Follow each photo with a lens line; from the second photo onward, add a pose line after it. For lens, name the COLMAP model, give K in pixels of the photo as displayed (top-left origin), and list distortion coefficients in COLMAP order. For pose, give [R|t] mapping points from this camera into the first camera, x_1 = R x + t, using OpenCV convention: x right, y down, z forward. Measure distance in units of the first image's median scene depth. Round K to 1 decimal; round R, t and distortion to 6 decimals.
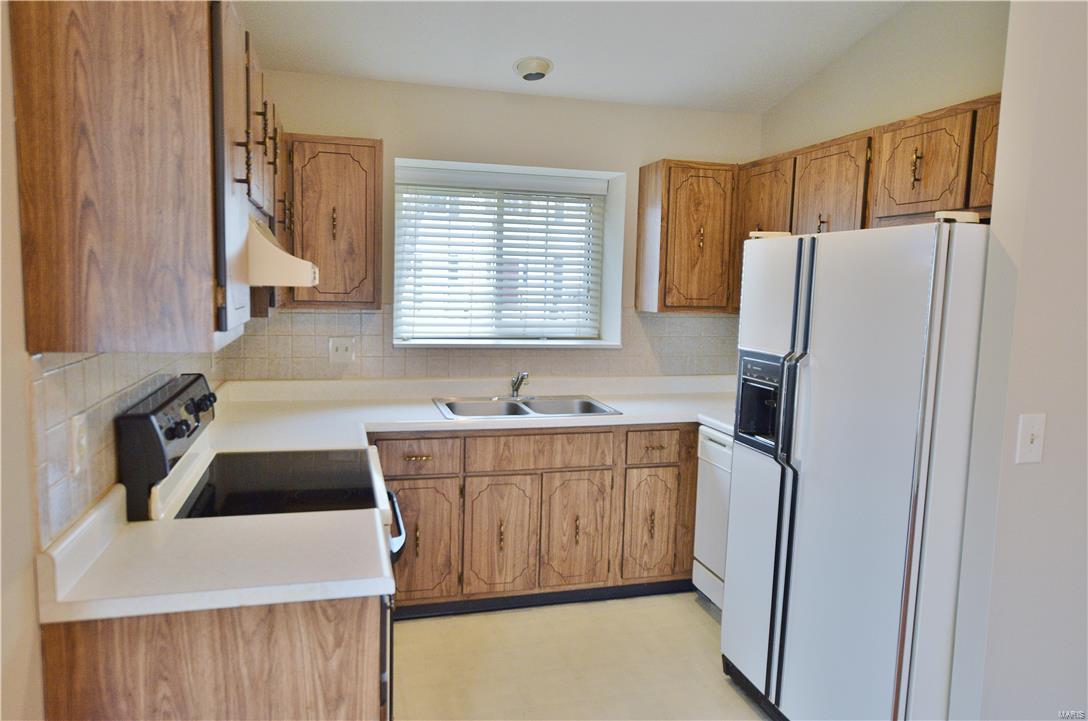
lens RADIAL K [[742.4, 0, 543.7], [0, 742.4, 360.7], [0, 0, 1]] dist [-0.005529, 0.007489]
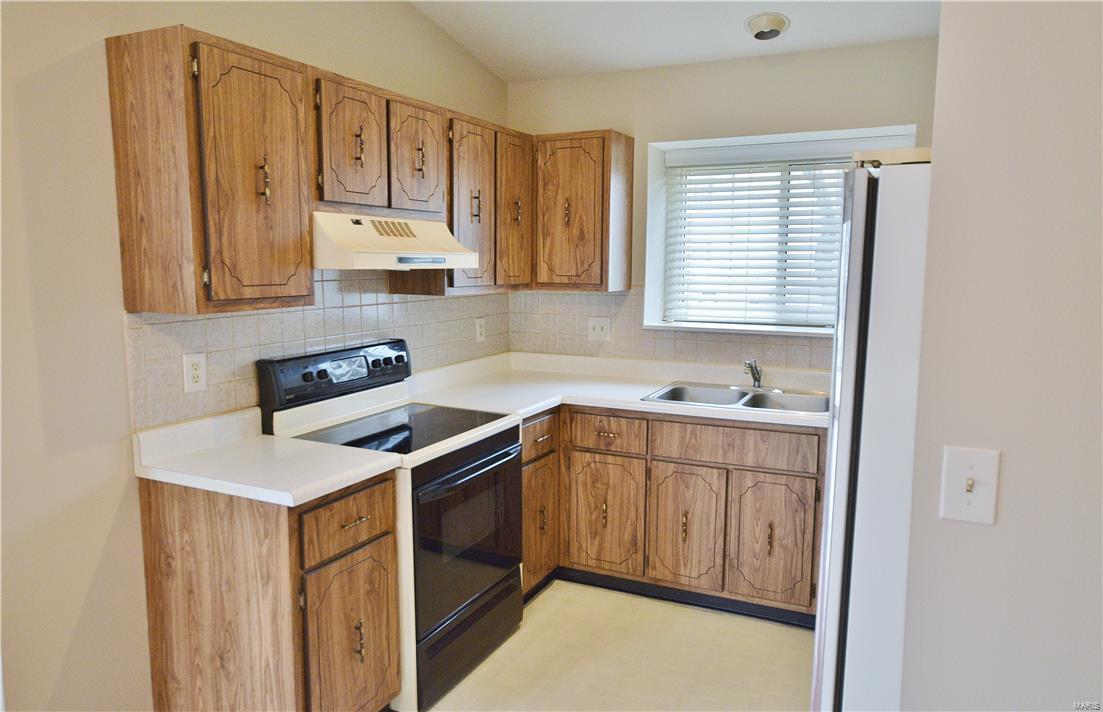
lens RADIAL K [[768.0, 0, 550.6], [0, 768.0, 355.9], [0, 0, 1]] dist [-0.009419, -0.000561]
pose [[0.748281, 0.060128, -0.660651, 0.461536], [-0.054447, 0.998090, 0.029170, -0.004785], [0.661144, 0.014143, 0.750126, 0.136261]]
